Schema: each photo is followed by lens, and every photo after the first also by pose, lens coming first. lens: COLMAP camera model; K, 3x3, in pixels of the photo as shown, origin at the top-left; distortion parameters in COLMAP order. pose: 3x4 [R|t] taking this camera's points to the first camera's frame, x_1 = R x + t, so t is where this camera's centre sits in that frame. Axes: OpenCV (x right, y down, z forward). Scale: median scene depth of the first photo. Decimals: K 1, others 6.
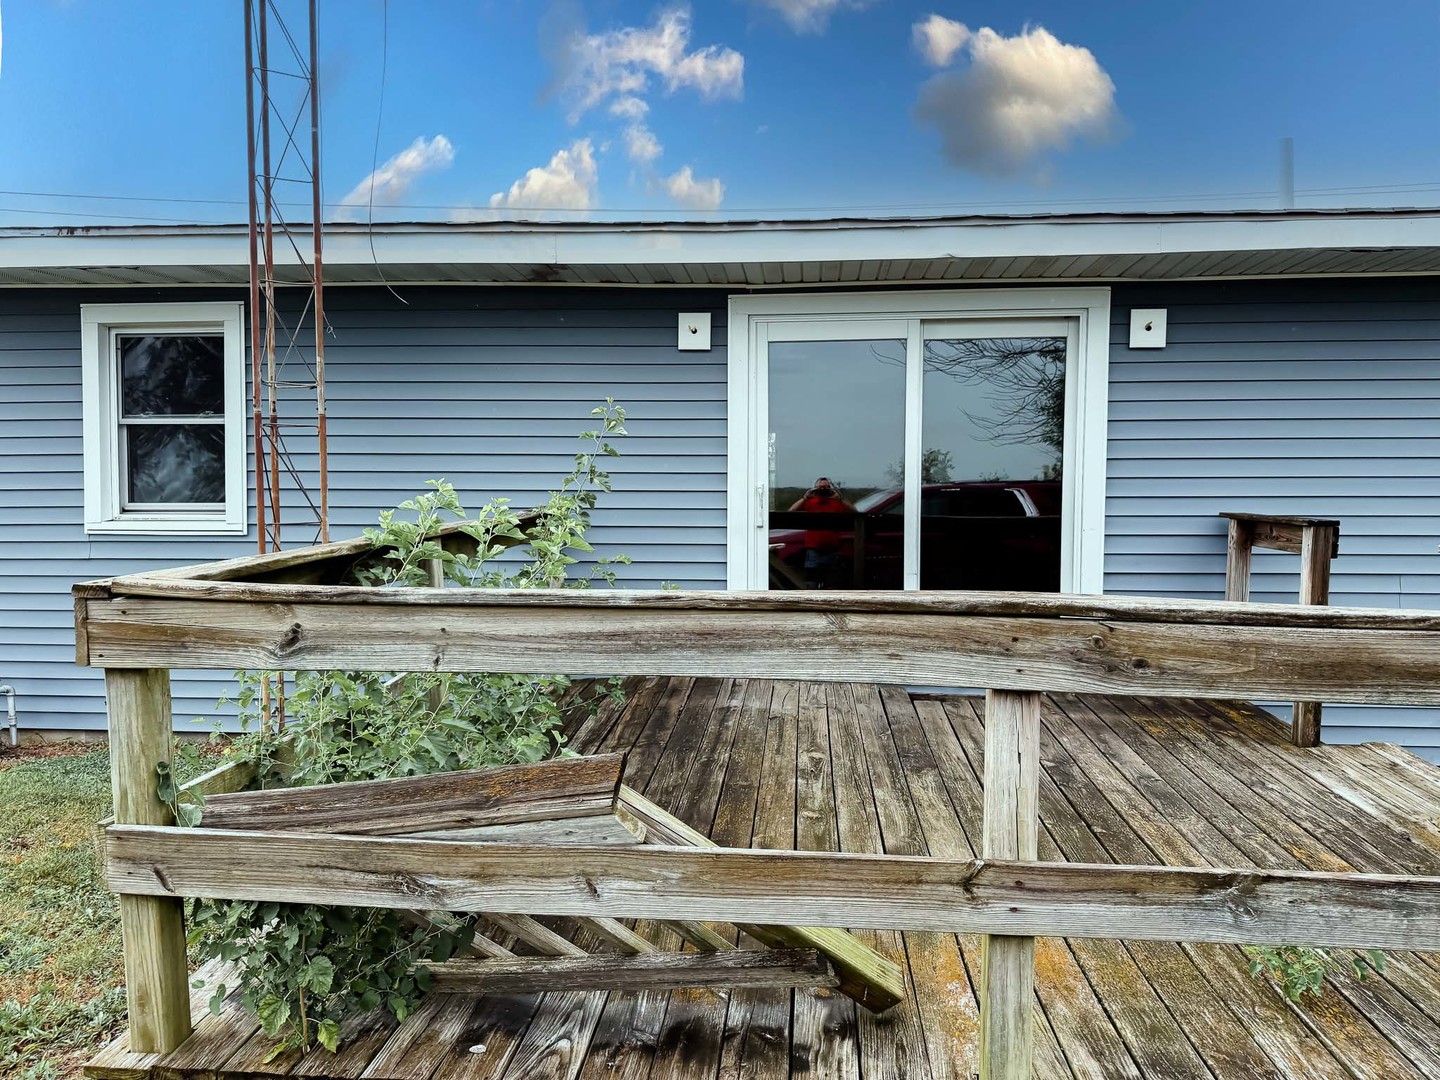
lens RADIAL K [[1016.9, 0, 724.0], [0, 1016.9, 538.2], [0, 0, 1]] dist [0.057984, -0.052561]
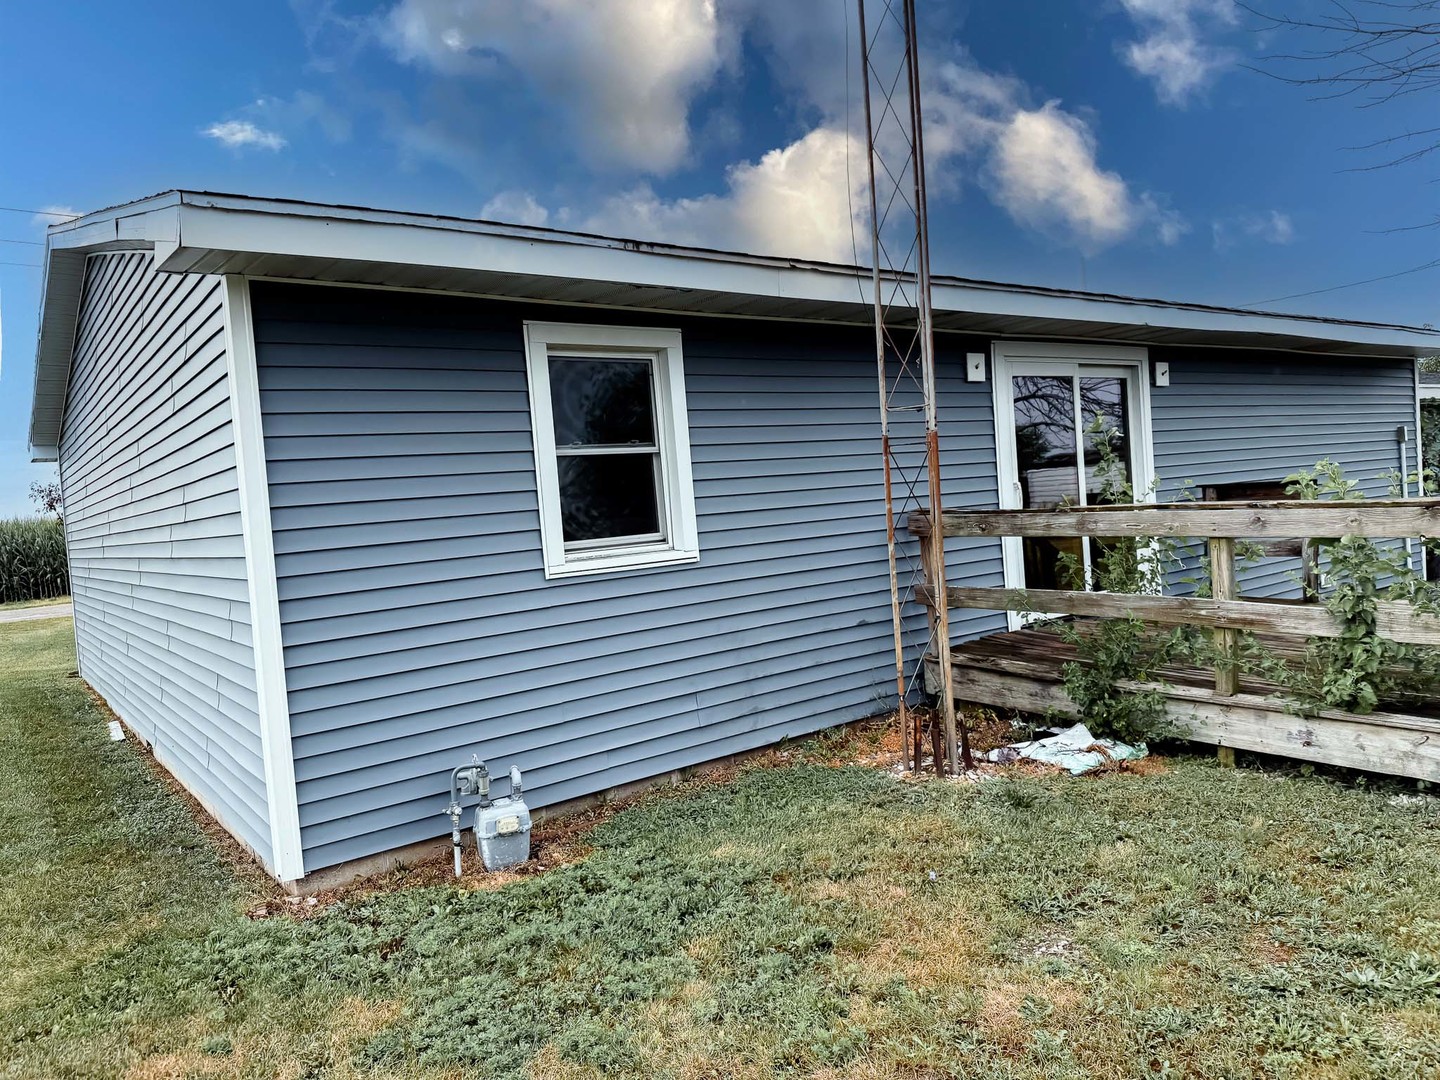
lens RADIAL K [[1016.9, 0, 721.1], [0, 1016.9, 547.4], [0, 0, 1]] dist [0.057984, -0.052561]
pose [[0.739450, -0.090358, 0.667120, -1.524081], [0.108697, 0.993974, 0.014147, -0.040453], [-0.664378, 0.062052, 0.744816, 0.353918]]
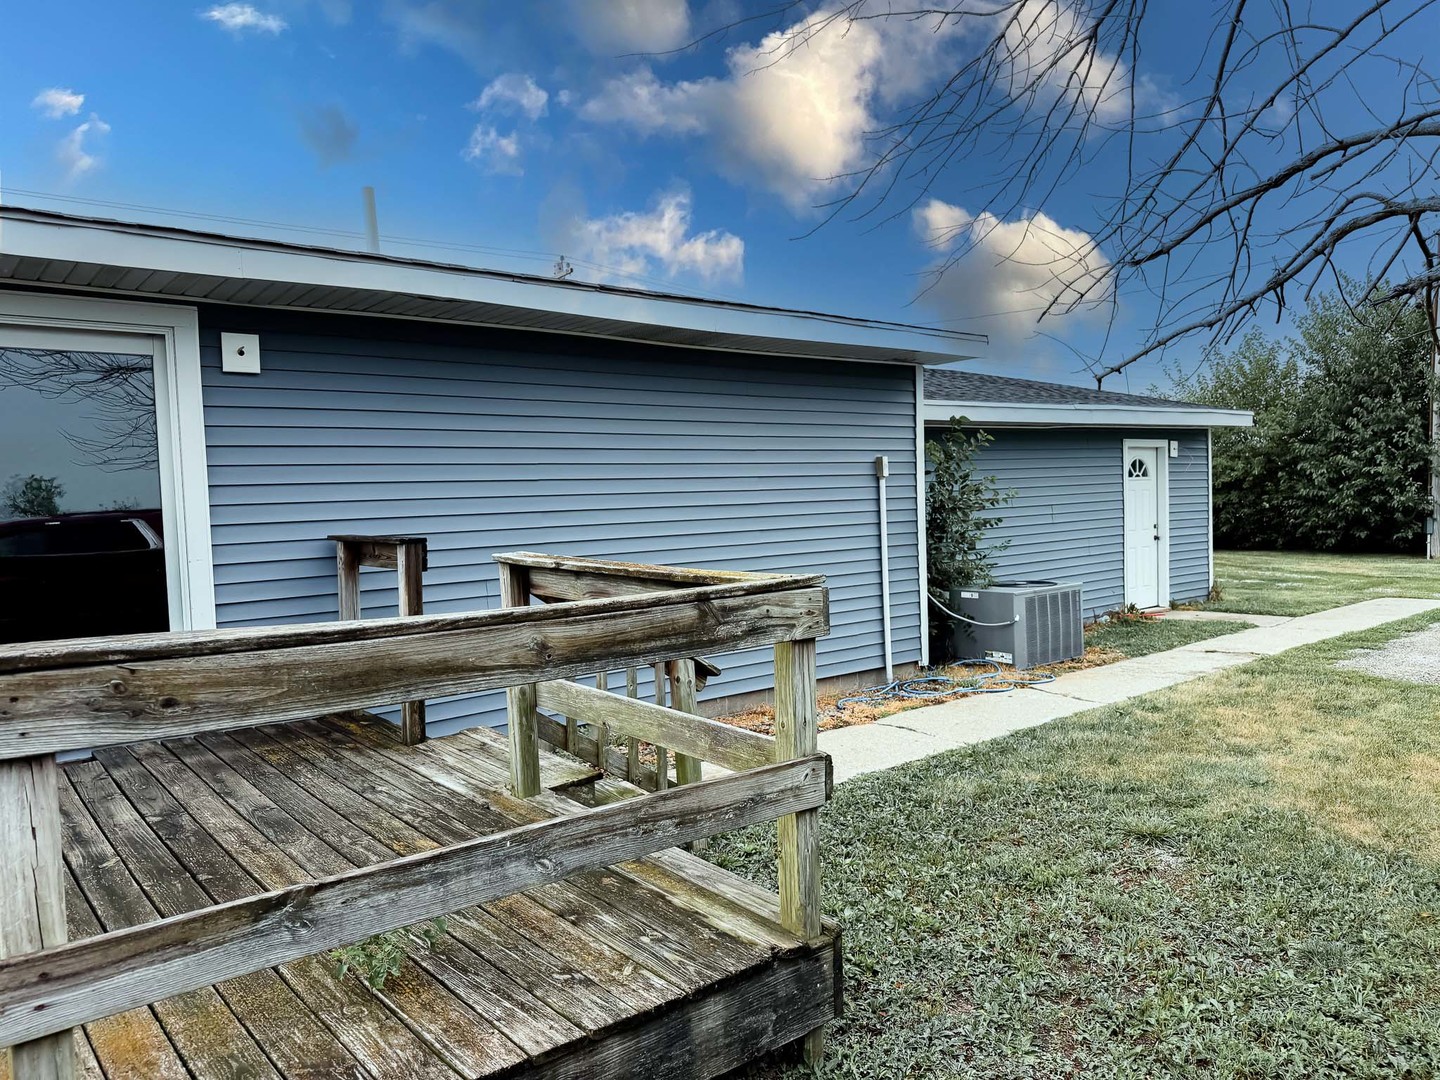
lens RADIAL K [[1016.9, 0, 711.7], [0, 1016.9, 541.5], [0, 0, 1]] dist [0.057984, -0.052561]
pose [[0.728511, -0.056741, 0.682680, 0.073637], [0.070637, 0.997474, 0.007526, 0.000731], [-0.681383, 0.042740, 0.730678, -0.027240]]
